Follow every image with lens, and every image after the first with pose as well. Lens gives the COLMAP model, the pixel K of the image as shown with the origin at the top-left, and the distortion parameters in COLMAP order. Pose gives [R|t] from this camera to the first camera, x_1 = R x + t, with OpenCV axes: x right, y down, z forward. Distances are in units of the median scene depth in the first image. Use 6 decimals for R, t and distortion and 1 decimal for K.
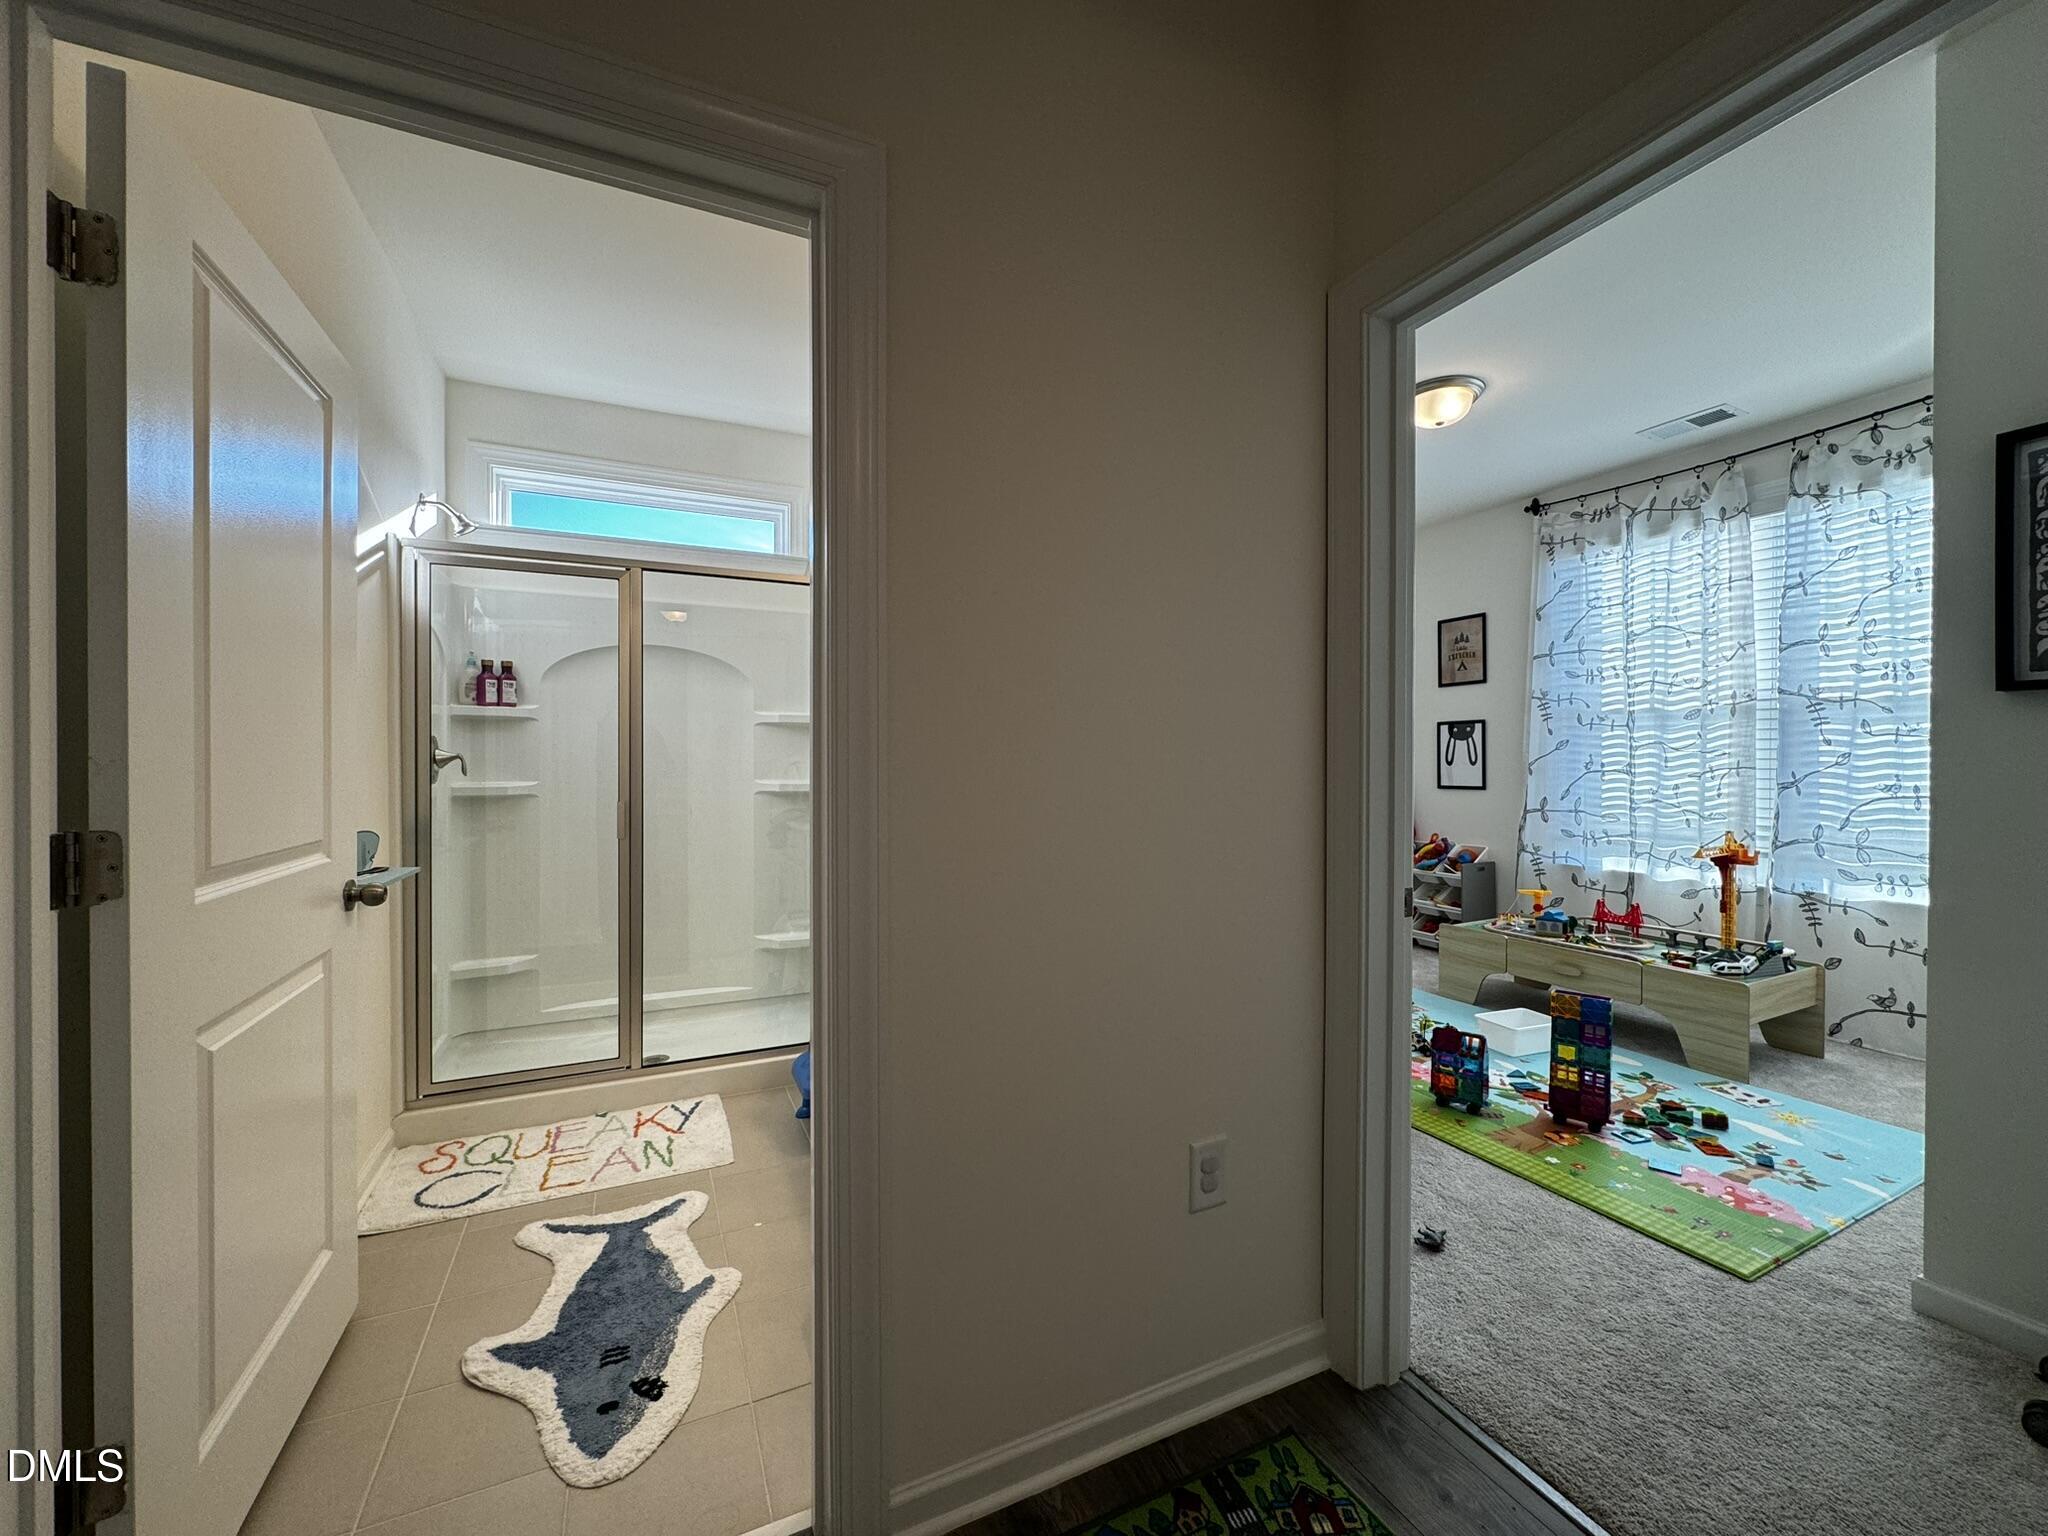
lens RADIAL K [[814.0, 0, 1026.1], [0, 814.0, 765.6], [0, 0, 1]] dist [-0.000915, -0.000500]
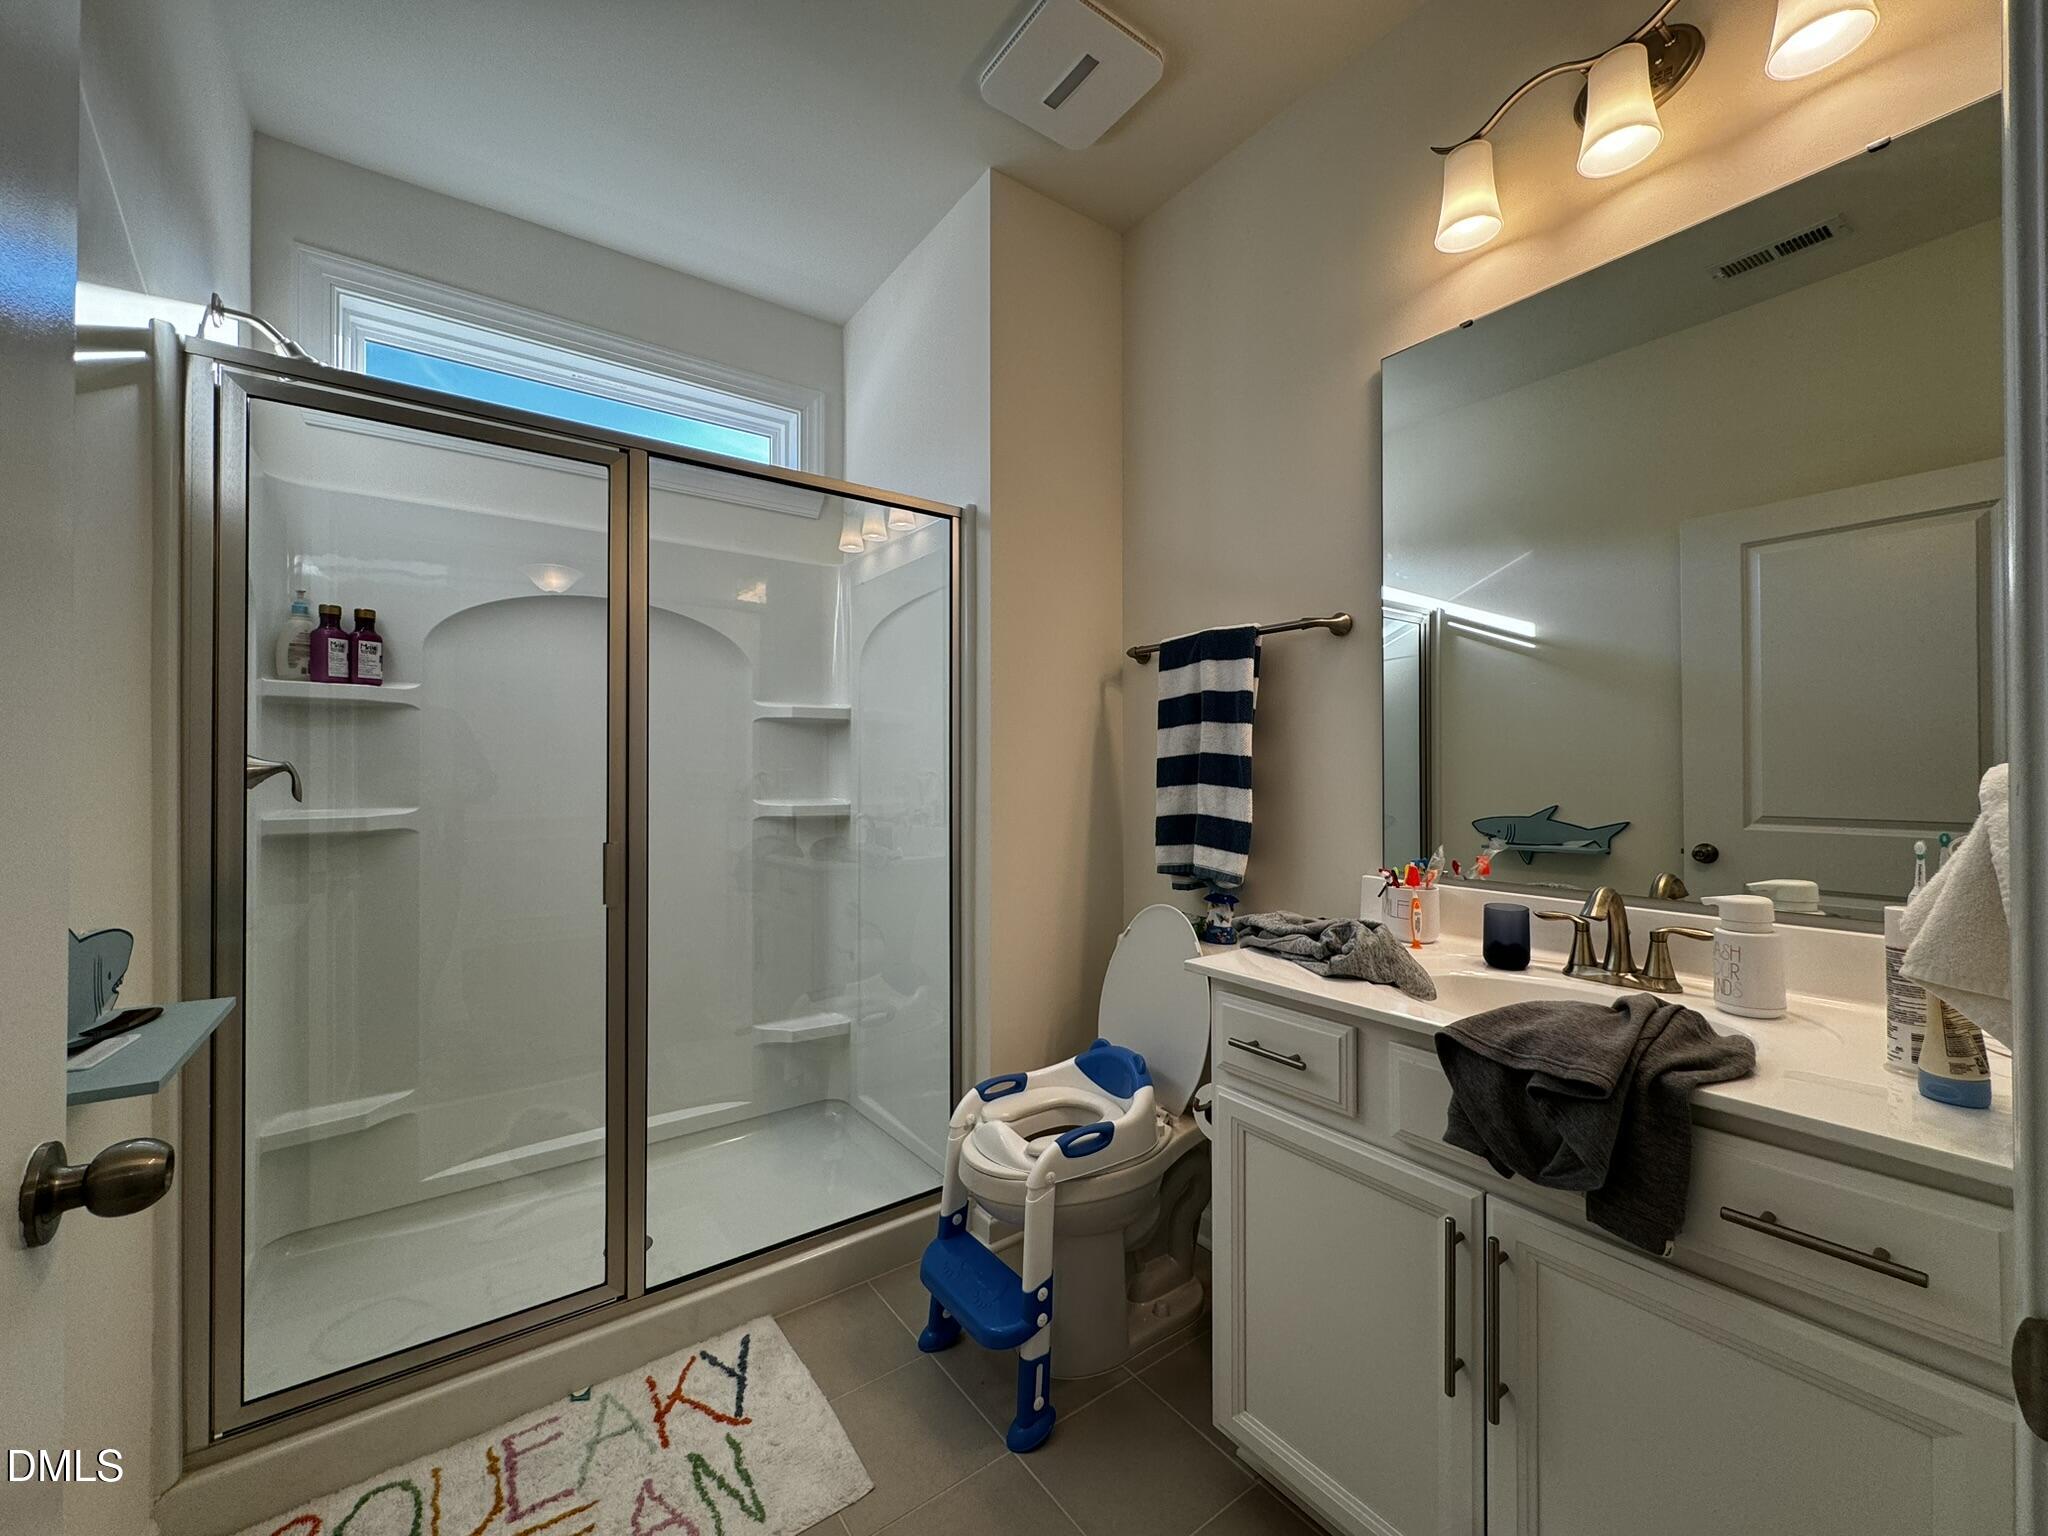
lens RADIAL K [[814.0, 0, 1029.8], [0, 814.0, 762.8], [0, 0, 1]] dist [-0.000915, -0.000500]
pose [[0.980943, 0.000884, 0.194295, -0.313469], [0.001503, 0.999925, -0.012138, -0.007577], [-0.194291, 0.012199, 0.980868, 0.360976]]
